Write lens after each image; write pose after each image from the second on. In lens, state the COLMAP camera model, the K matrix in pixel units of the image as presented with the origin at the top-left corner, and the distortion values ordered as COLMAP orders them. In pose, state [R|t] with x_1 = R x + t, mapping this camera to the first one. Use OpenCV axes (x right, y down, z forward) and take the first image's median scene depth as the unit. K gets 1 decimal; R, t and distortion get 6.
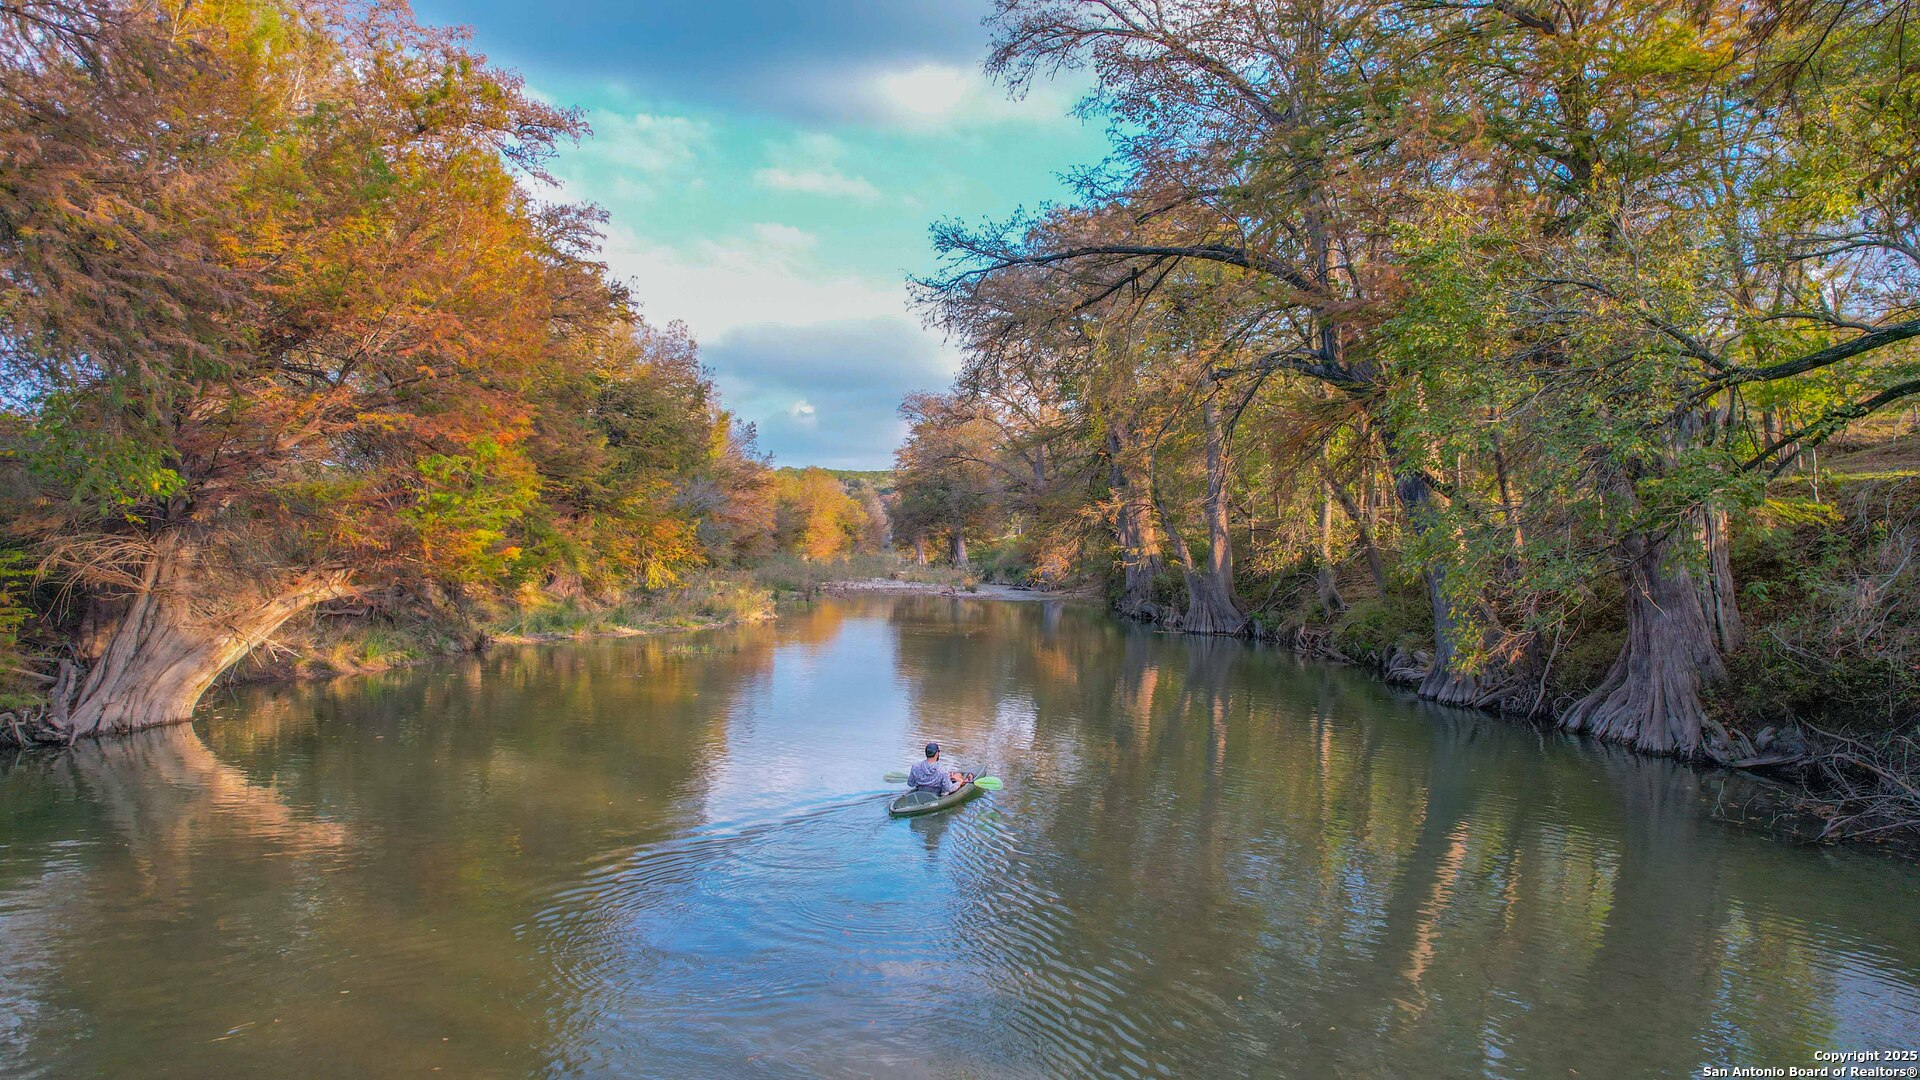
lens RADIAL K [[1283.2, 0, 963.9], [0, 1283.2, 540.0], [0, 0, 1]] dist [-0.004226, 0.006506]
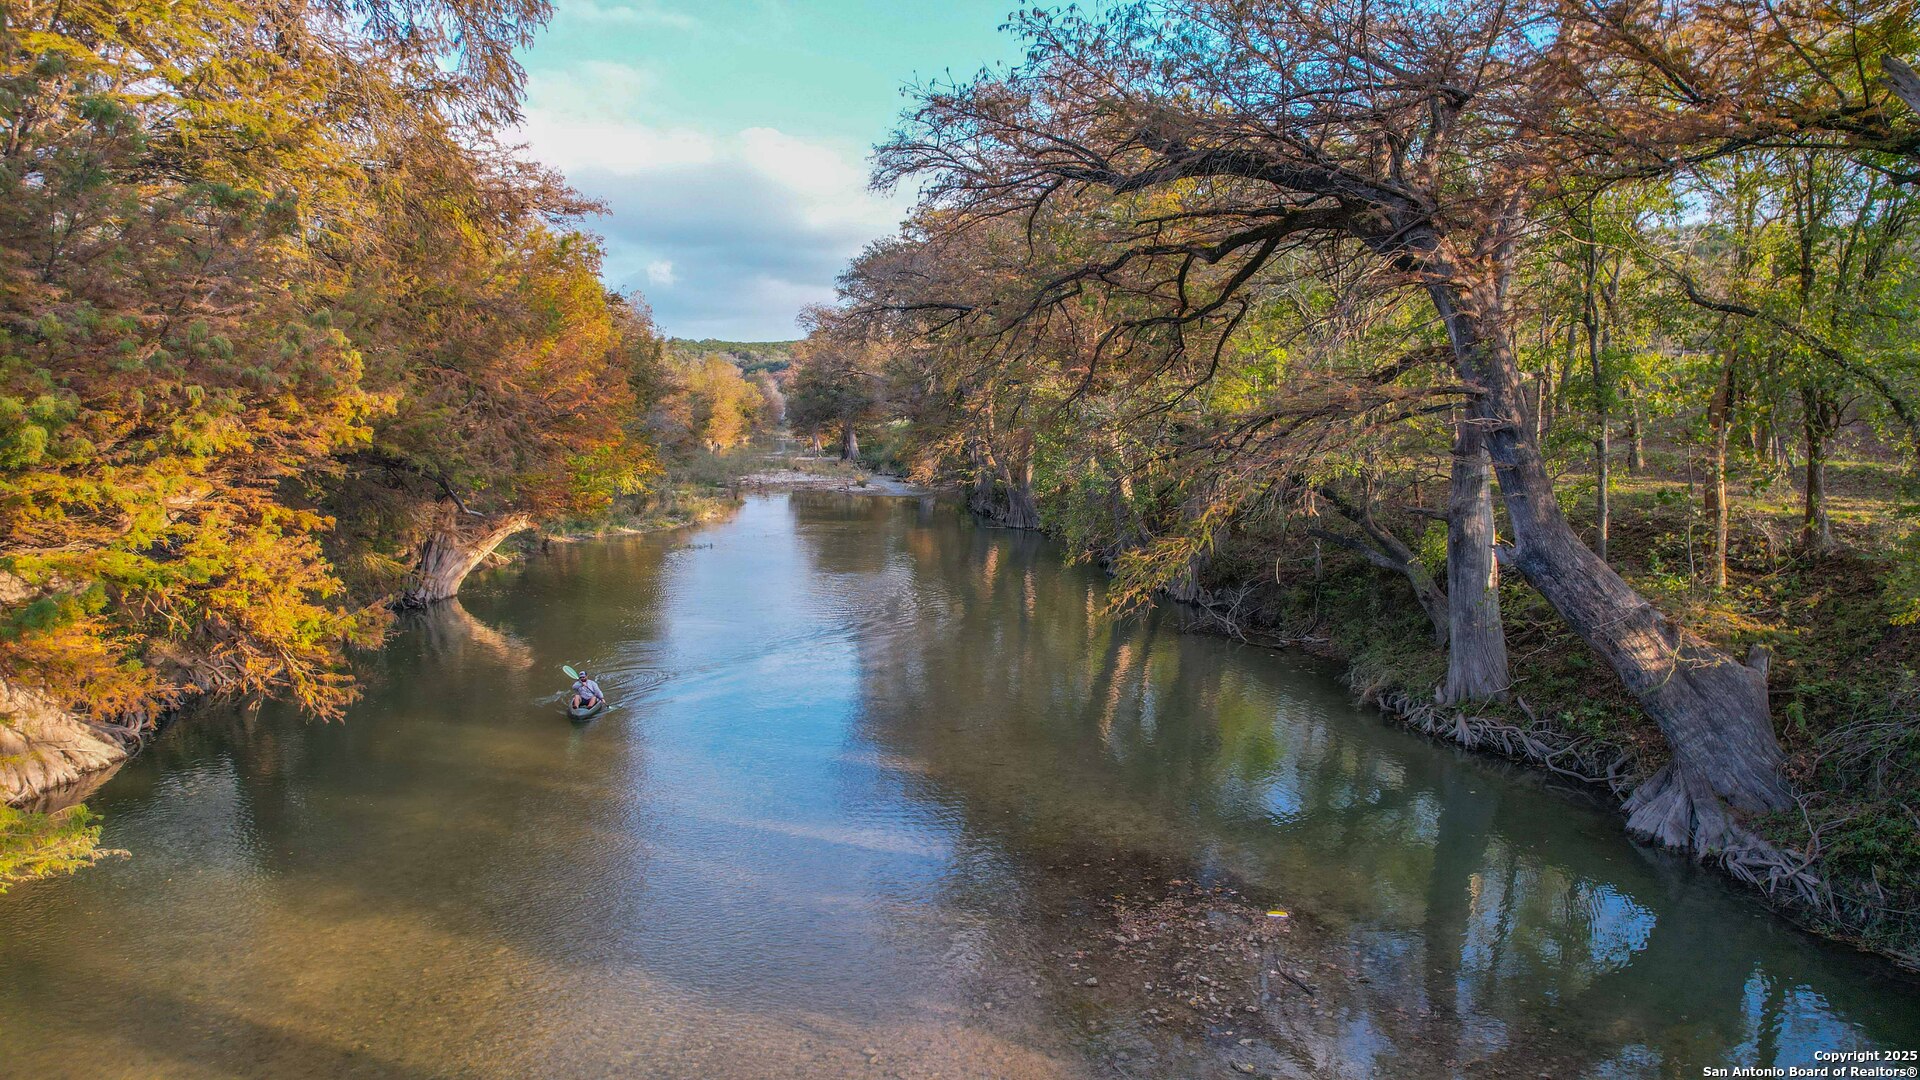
lens RADIAL K [[1283.2, 0, 959.2], [0, 1283.2, 544.4], [0, 0, 1]] dist [-0.004226, 0.006506]
pose [[0.996630, -0.011317, 0.081238, -0.001702], [0.002459, 0.994113, 0.108317, -0.034408], [-0.081986, -0.107752, 0.990792, -0.233497]]
